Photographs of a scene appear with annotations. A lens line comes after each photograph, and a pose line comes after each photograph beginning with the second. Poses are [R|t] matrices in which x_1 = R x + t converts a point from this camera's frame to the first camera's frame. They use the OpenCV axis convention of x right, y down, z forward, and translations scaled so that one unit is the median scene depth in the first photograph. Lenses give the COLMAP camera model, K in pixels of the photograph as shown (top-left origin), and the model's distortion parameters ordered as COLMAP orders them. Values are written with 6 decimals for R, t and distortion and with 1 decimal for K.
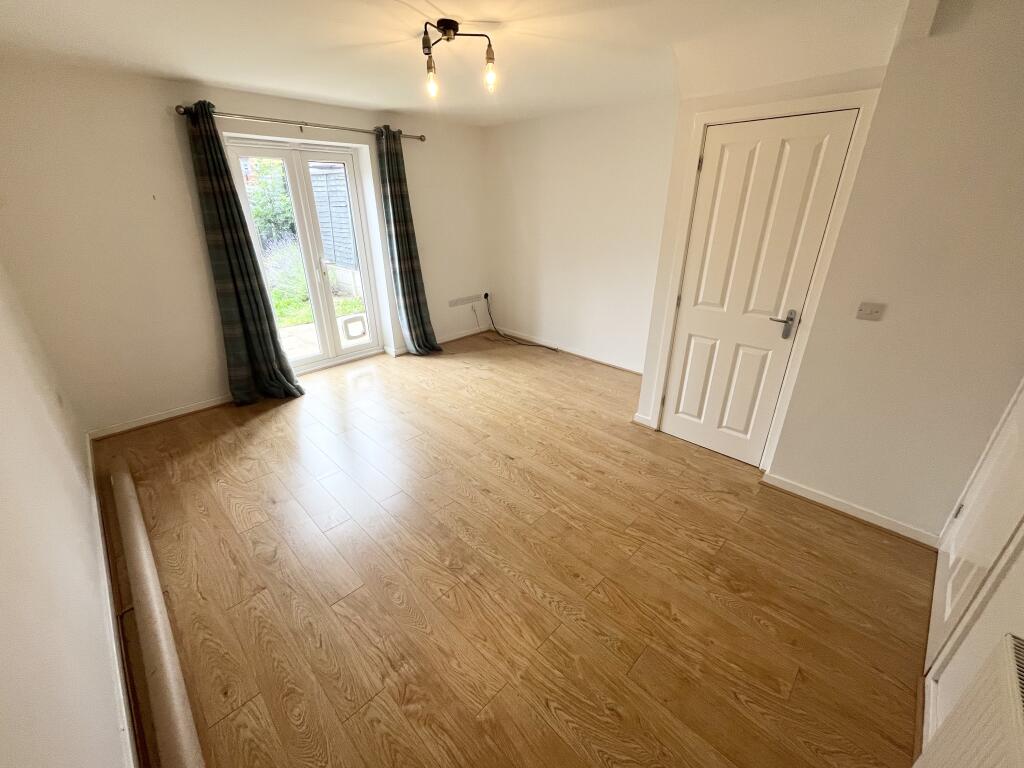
lens RADIAL K [[413.9, 0, 511.0], [0, 413.9, 384.3], [0, 0, 1]] dist [-0.001907, -0.000953]
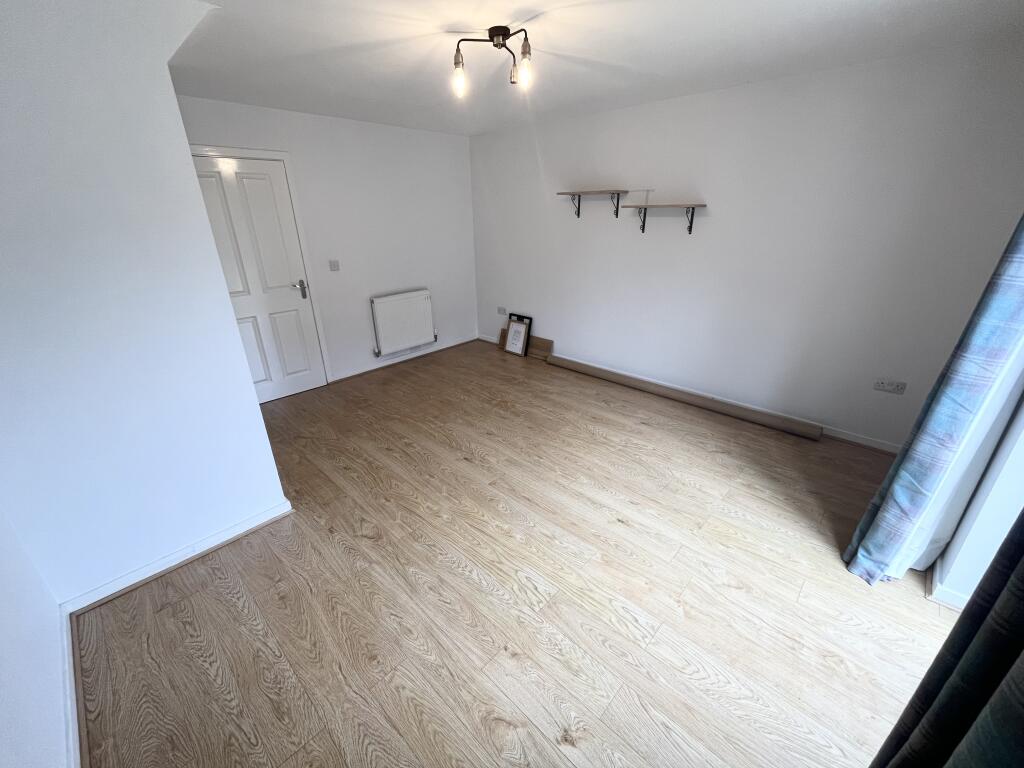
lens RADIAL K [[413.9, 0, 513.1], [0, 413.9, 384.6], [0, 0, 1]] dist [-0.001907, -0.000953]
pose [[-0.999493, 0.026864, -0.017088, -0.104903], [0.005995, 0.685921, 0.727652, -0.707993], [0.031268, 0.727180, -0.685734, 1.612254]]
